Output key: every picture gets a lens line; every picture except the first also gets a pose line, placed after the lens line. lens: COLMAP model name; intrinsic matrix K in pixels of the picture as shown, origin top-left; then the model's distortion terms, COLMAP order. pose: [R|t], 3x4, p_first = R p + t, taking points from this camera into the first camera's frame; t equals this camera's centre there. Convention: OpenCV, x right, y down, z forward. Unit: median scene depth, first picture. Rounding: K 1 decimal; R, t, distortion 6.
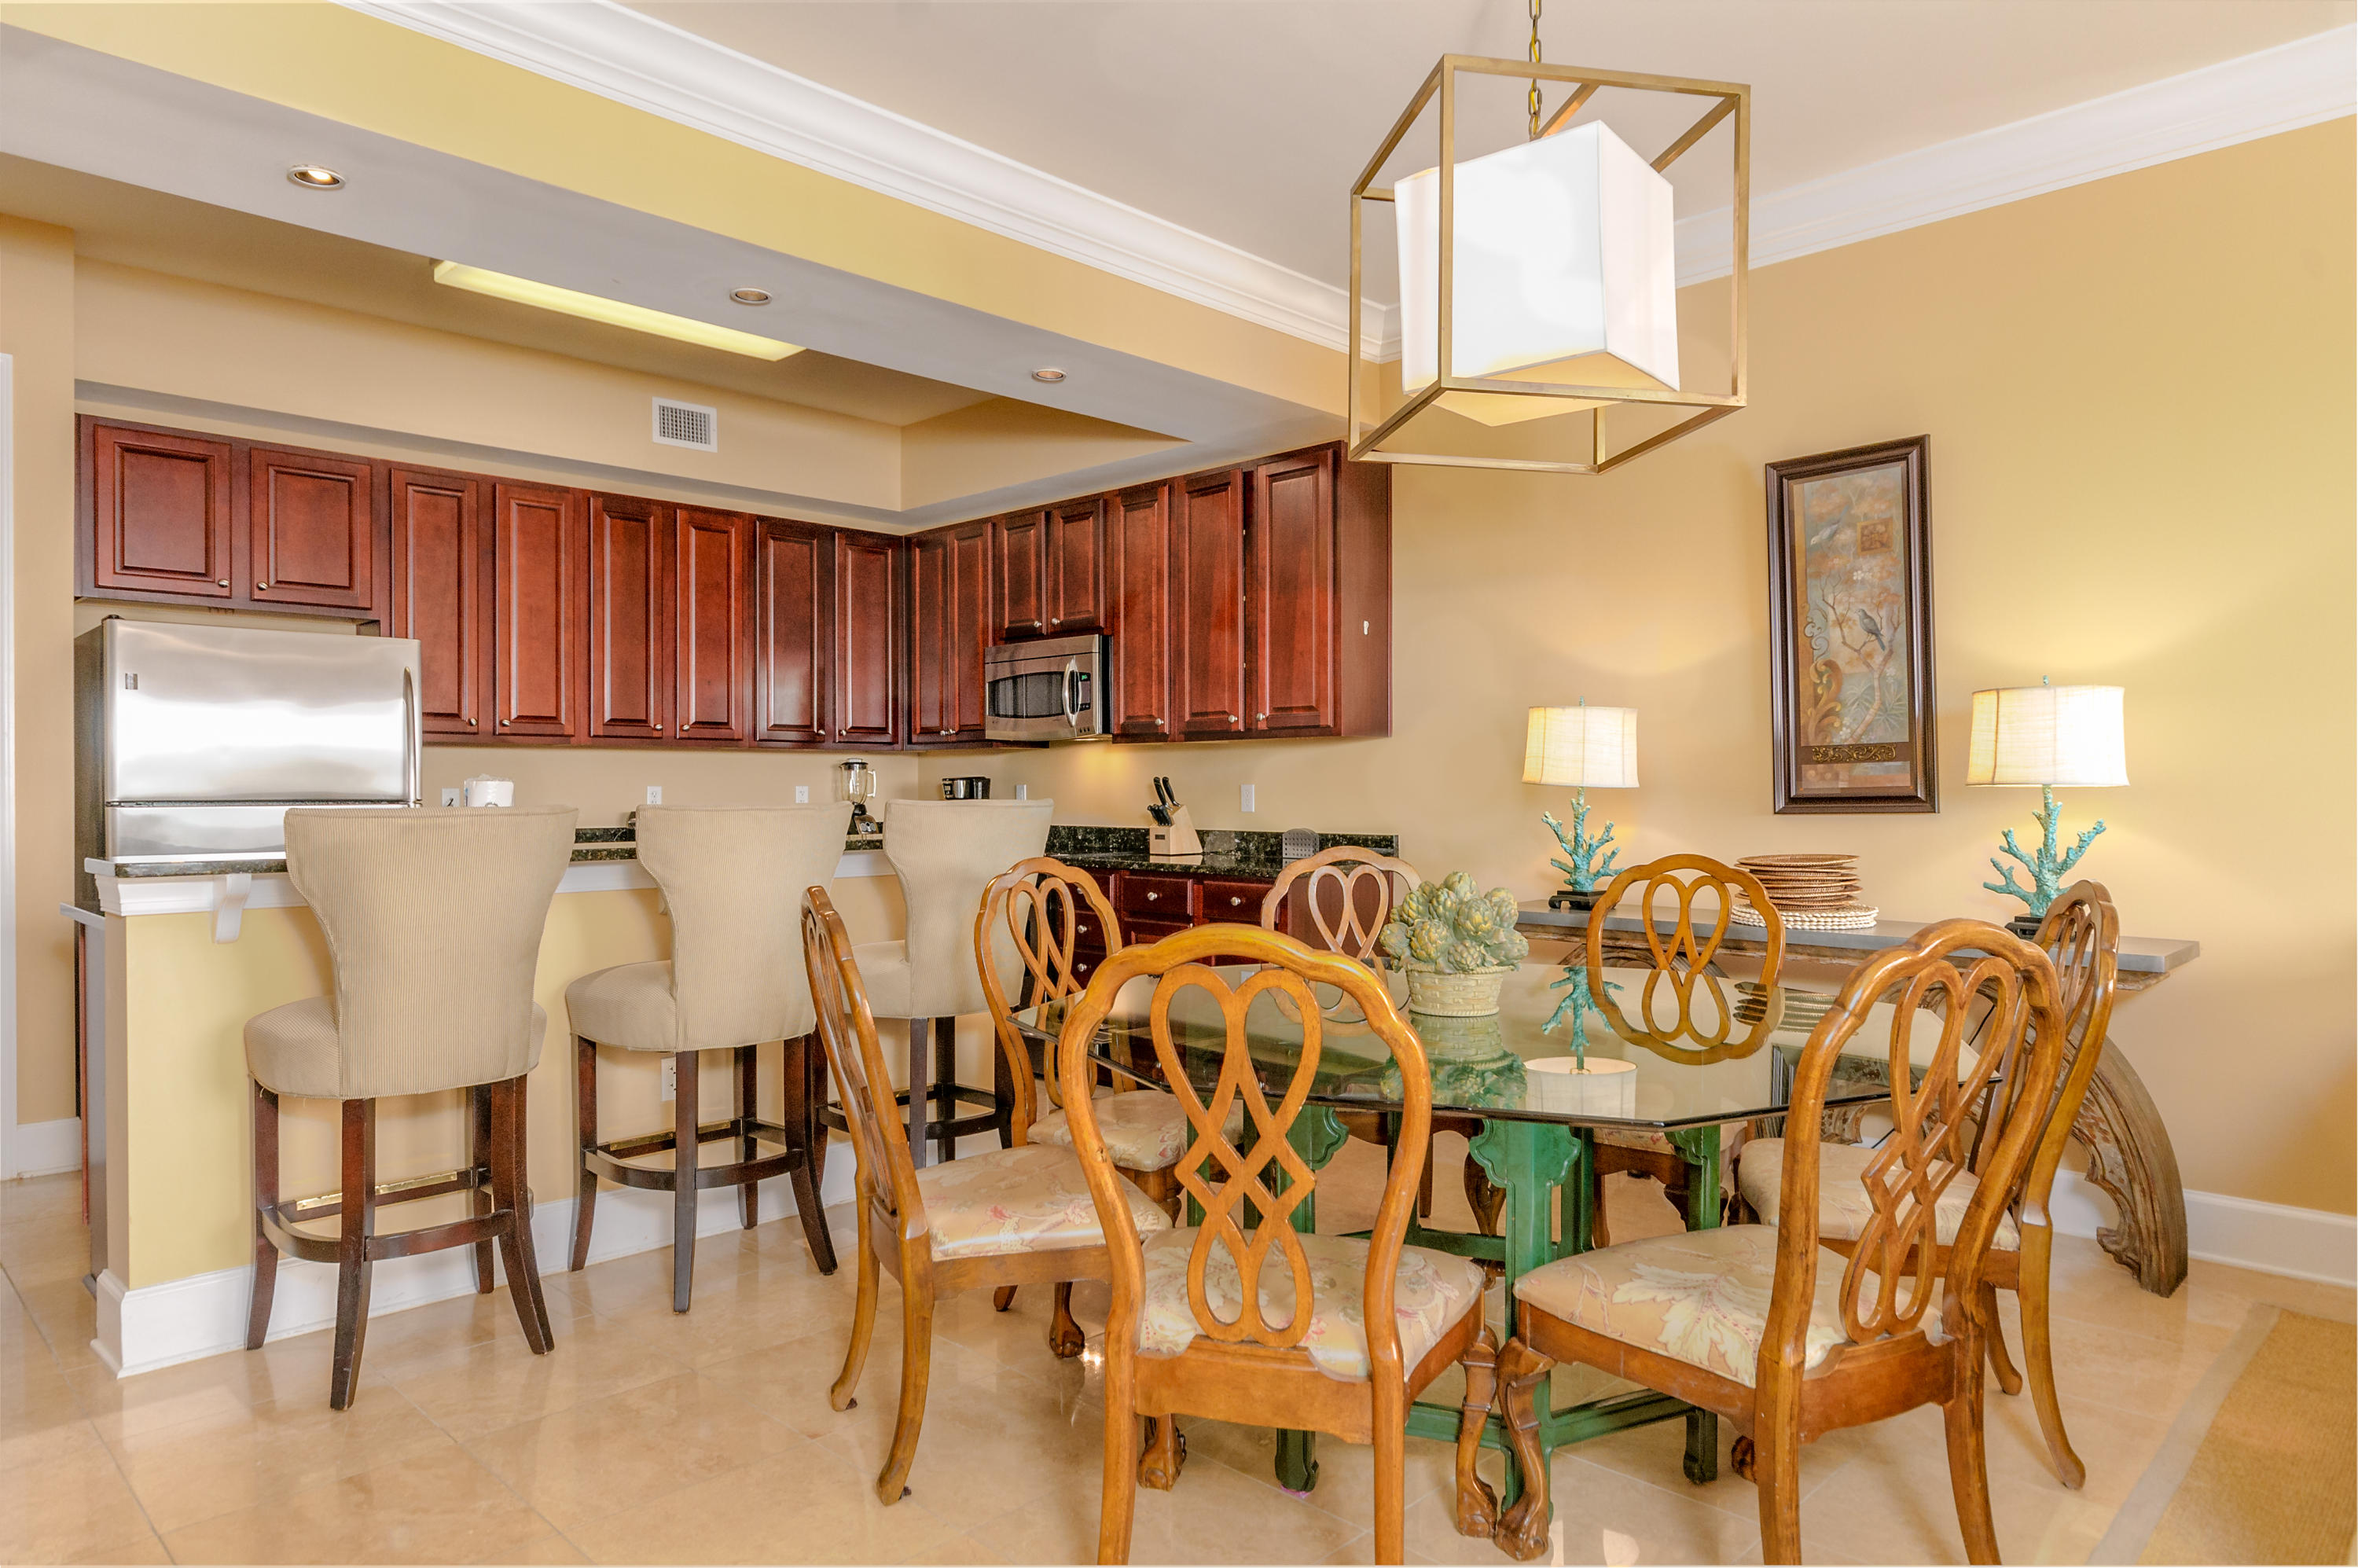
lens RADIAL K [[1432.9, 0, 1171.0], [0, 1432.9, 798.4], [0, 0, 1]] dist [0.000172, 0.000037]
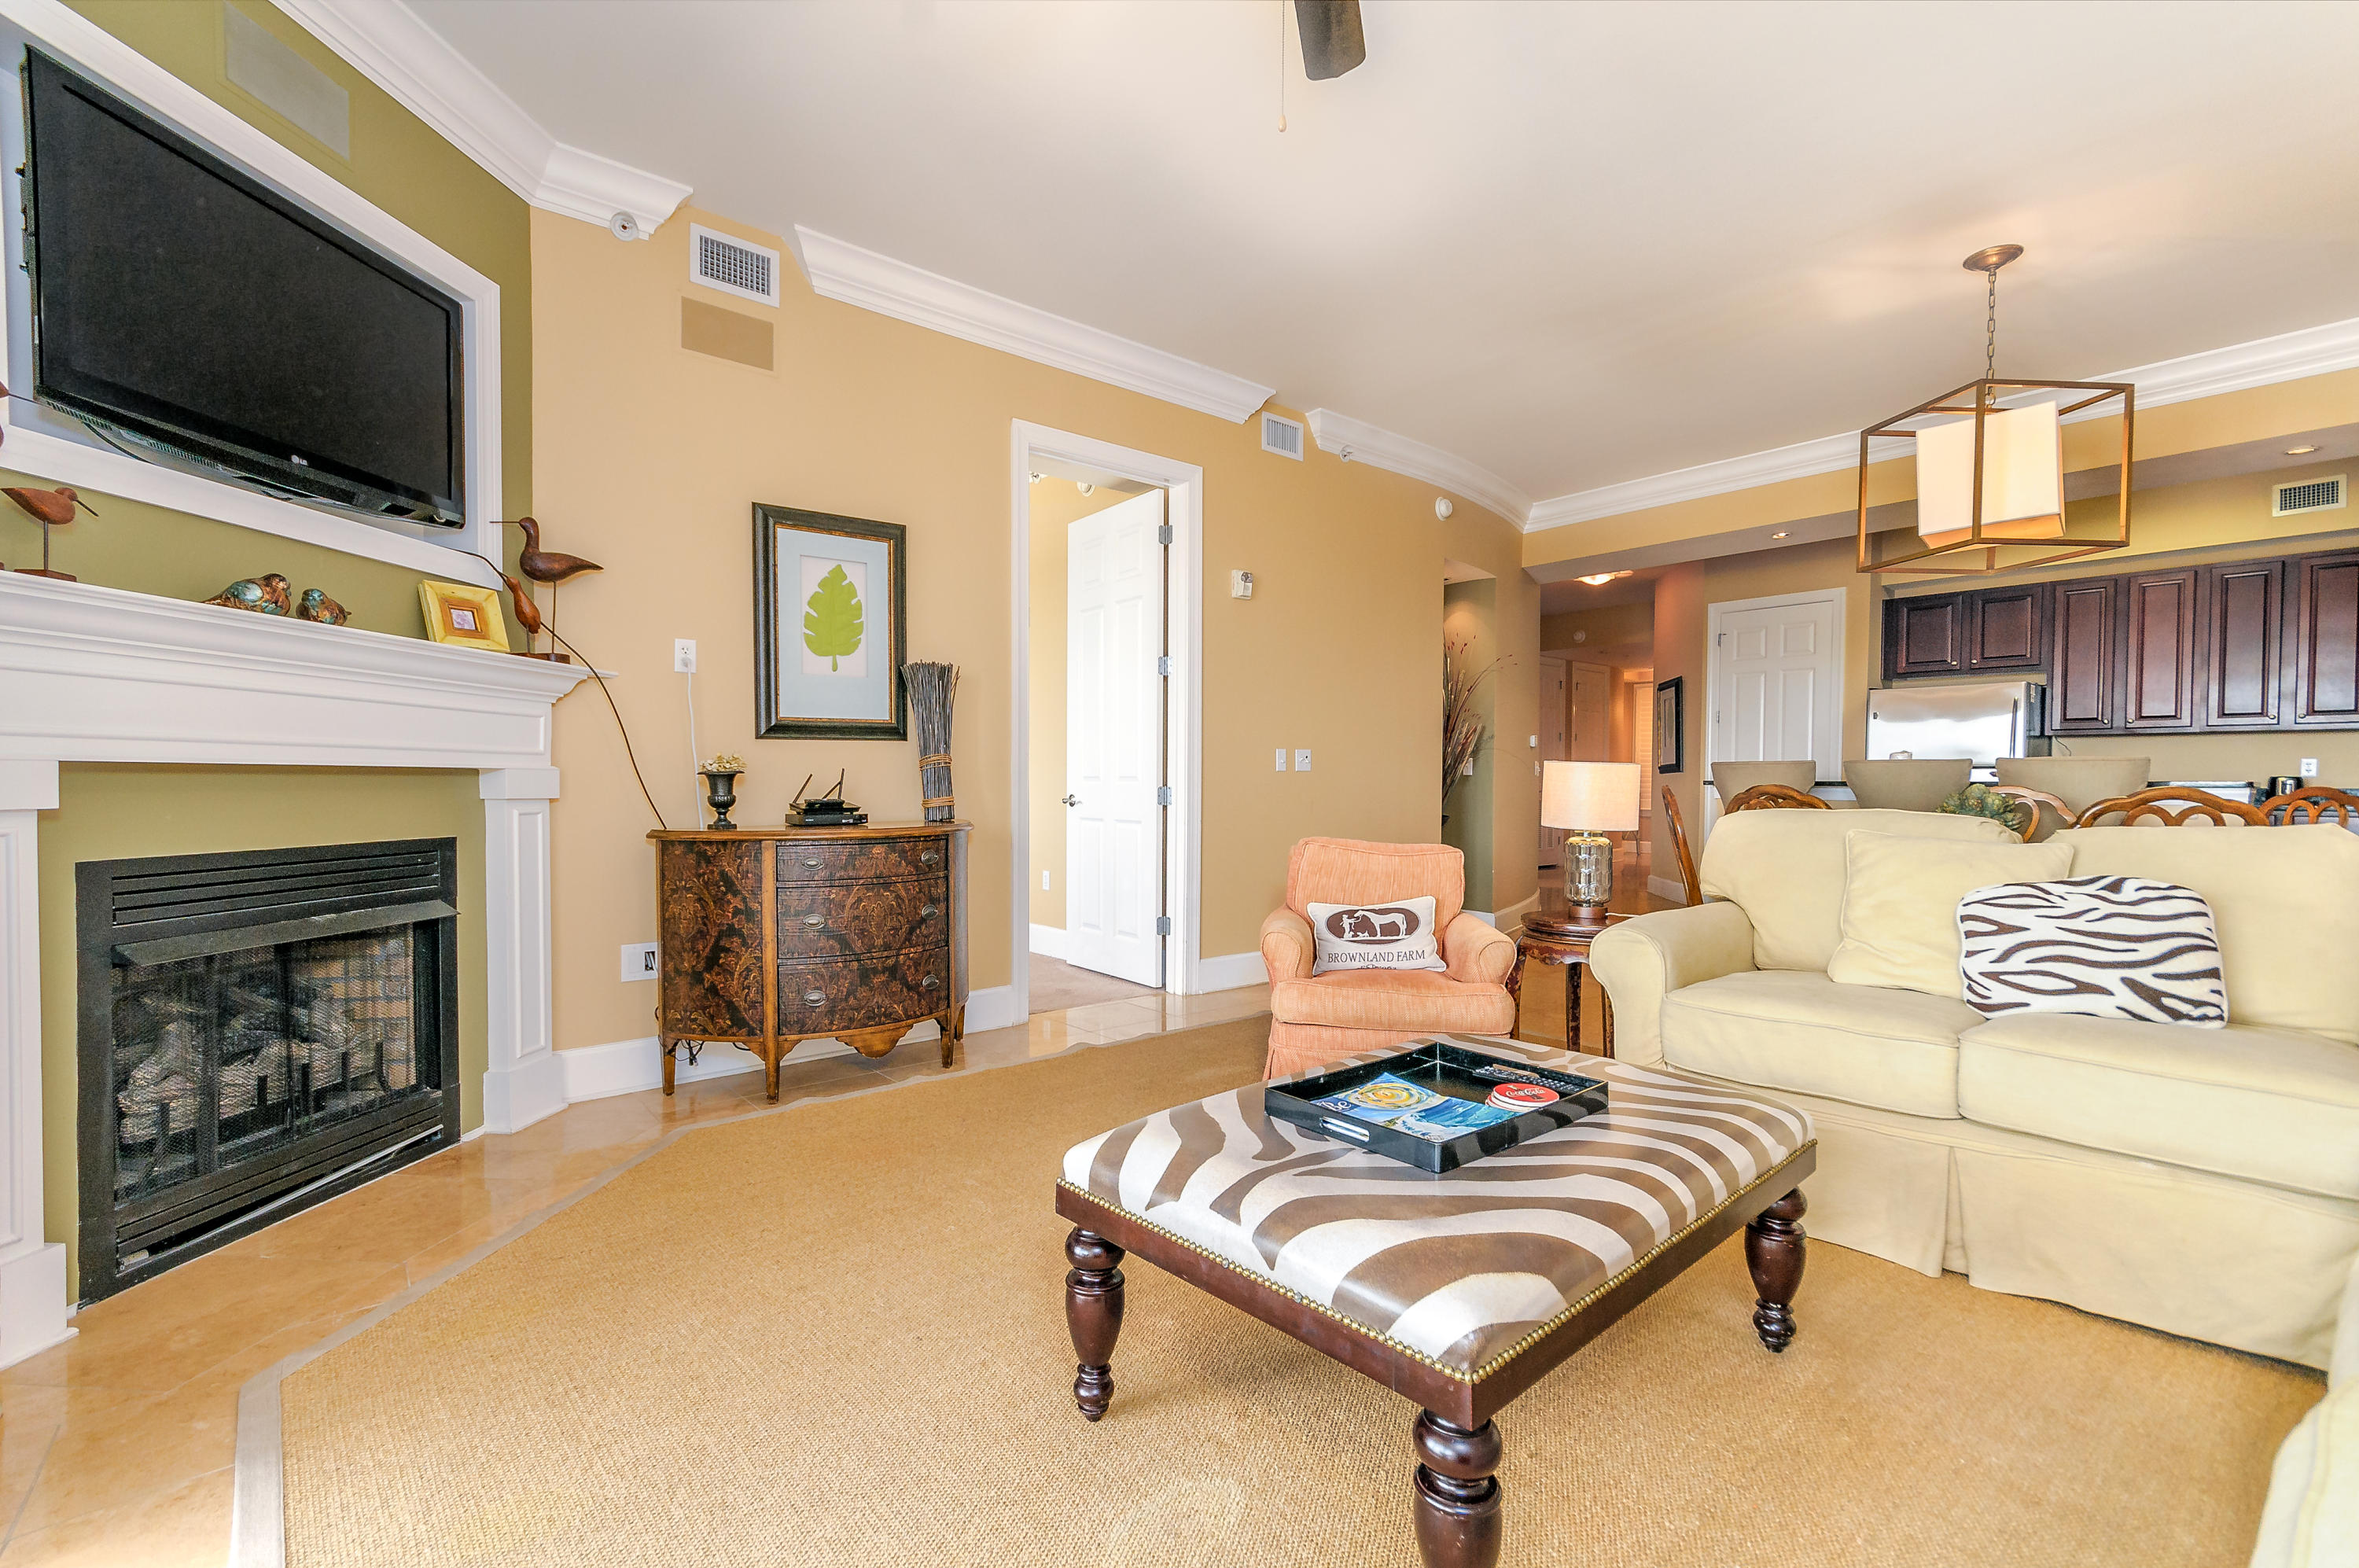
lens RADIAL K [[1039.7, 0, 1167.2], [0, 1039.7, 799.0], [0, 0, 1]] dist [0.003463, 0.000275]
pose [[-0.095788, 0.017727, -0.995244, 0.914343], [-0.014707, 0.999707, 0.019222, 0.031911], [0.995293, 0.016478, -0.095499, 0.013818]]
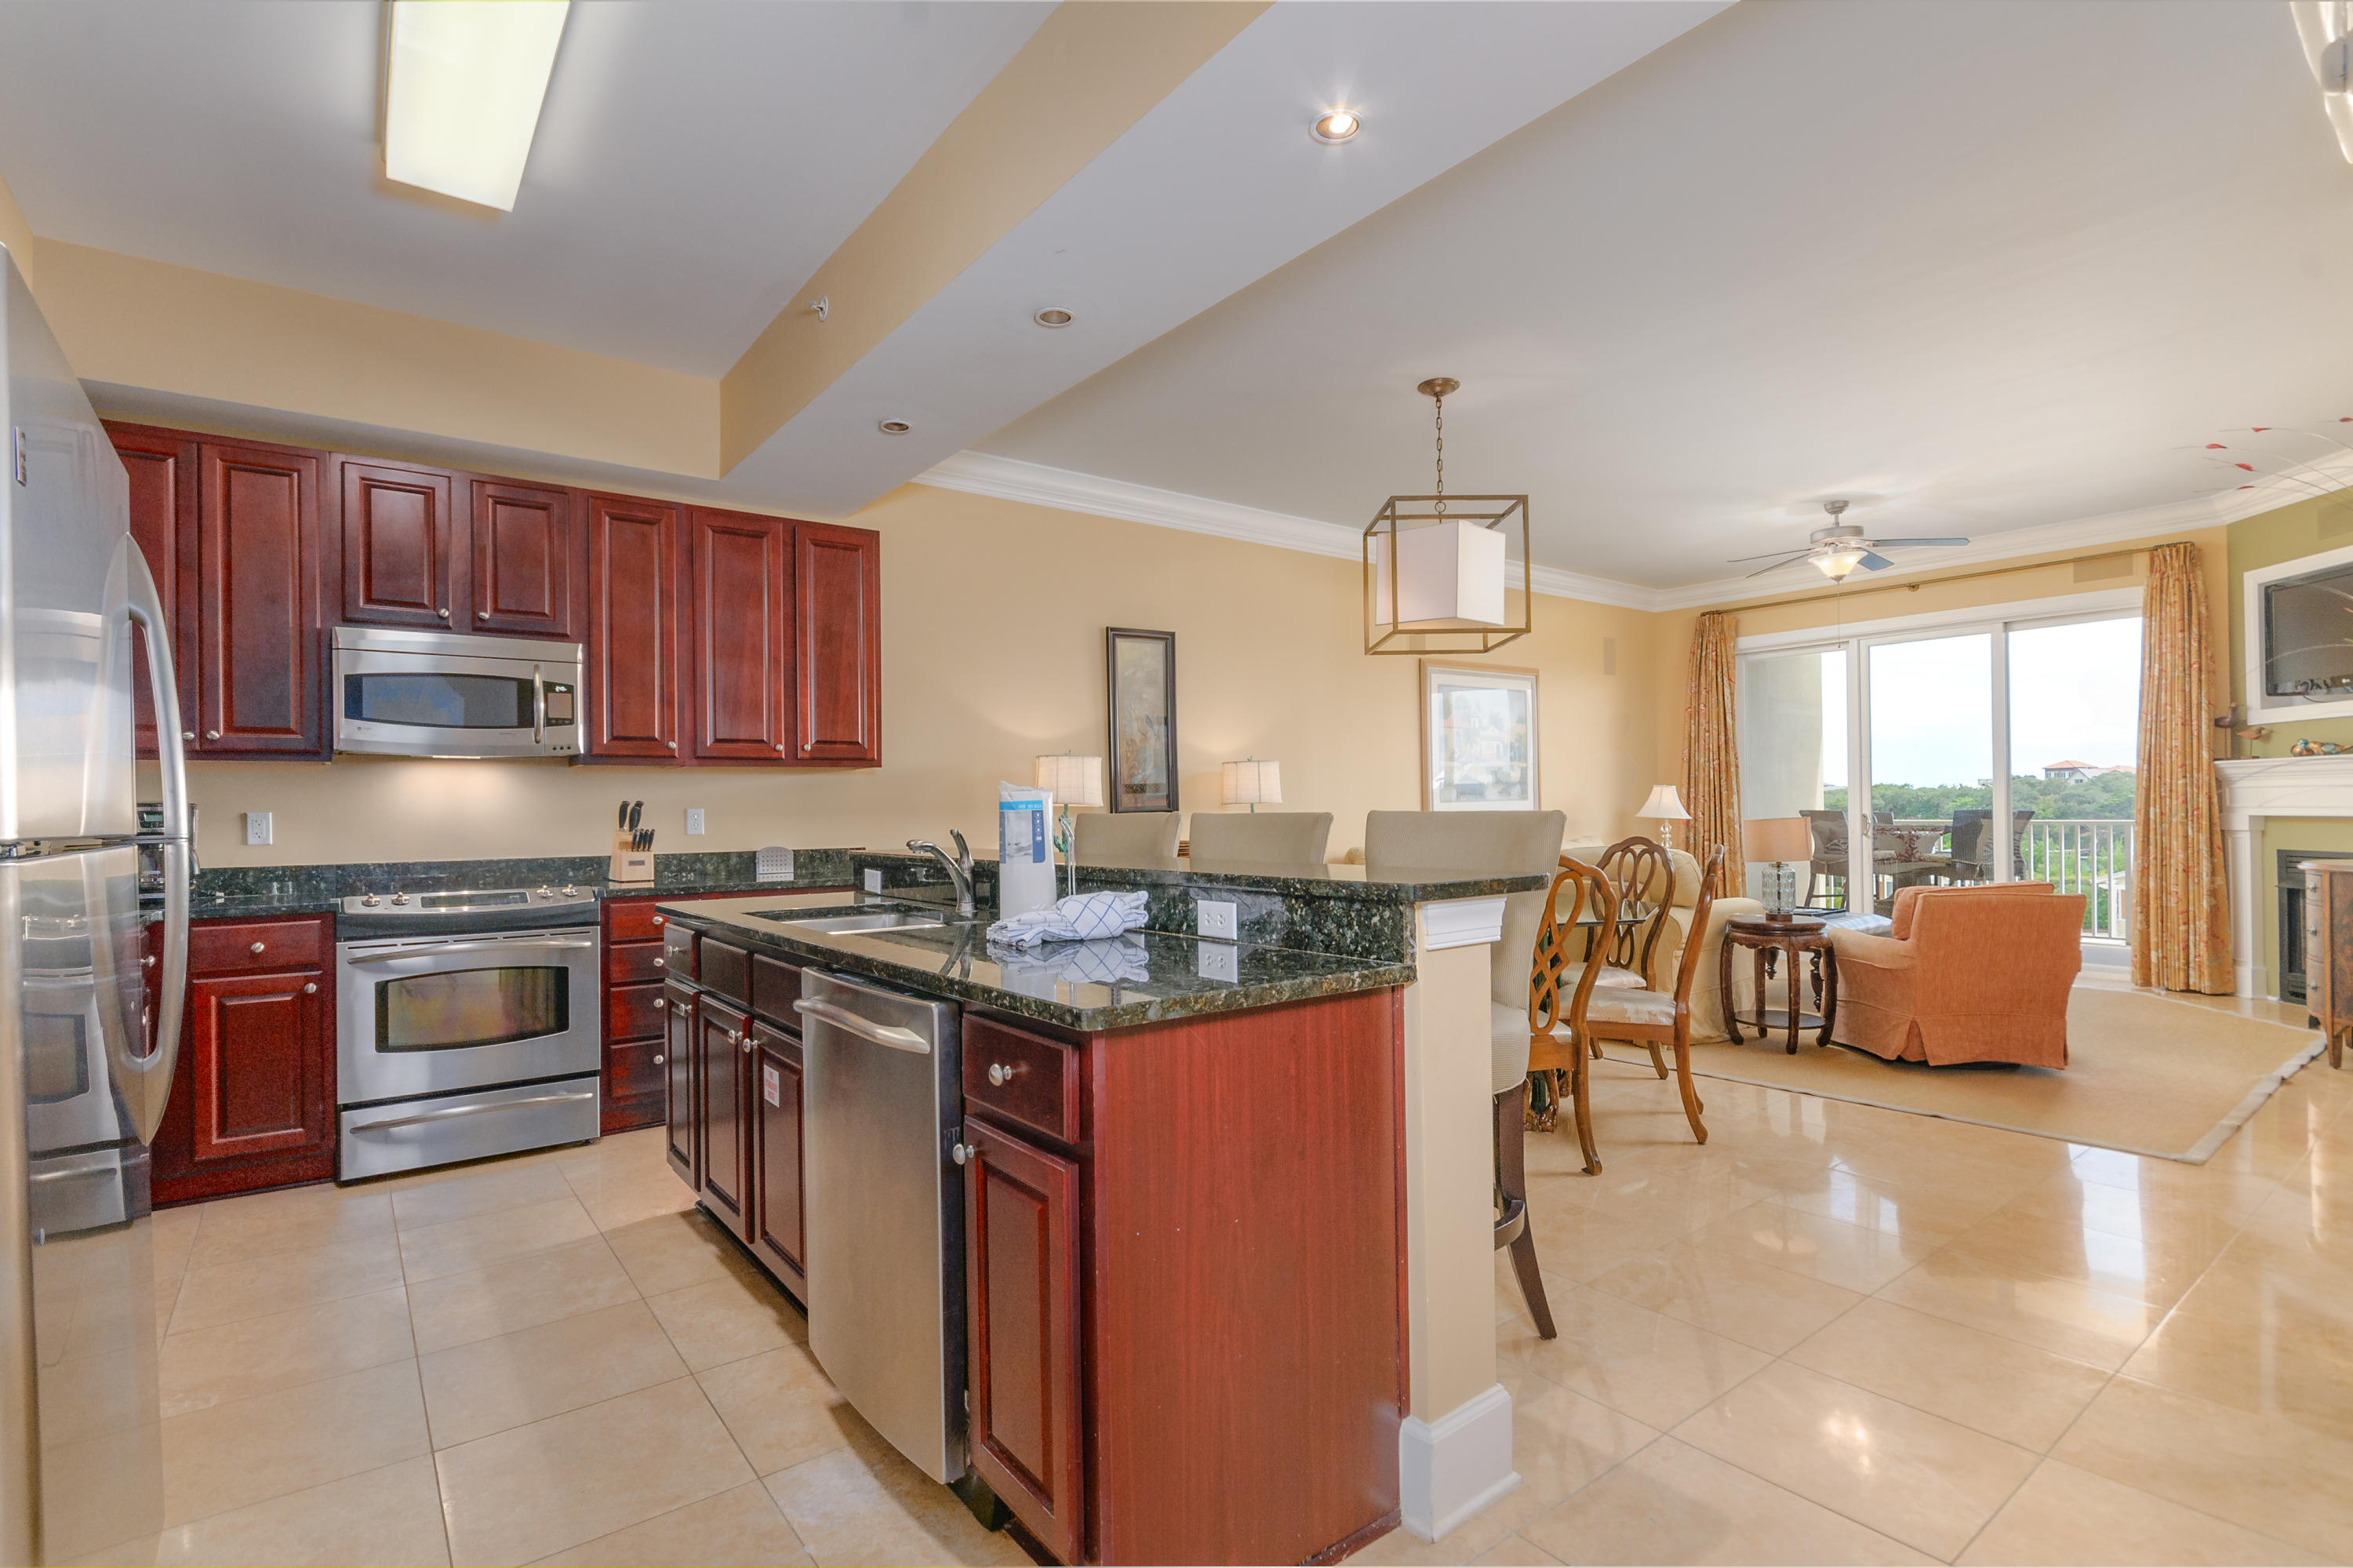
lens RADIAL K [[1117.9, 0, 1160.7], [0, 1117.9, 801.2], [0, 0, 1]] dist [0.011784, -0.013631]
pose [[0.138598, 0.006563, 0.990327, -0.800585], [0.022405, 0.999701, -0.009761, 0.000779], [-0.990095, 0.023541, 0.138410, 0.613898]]
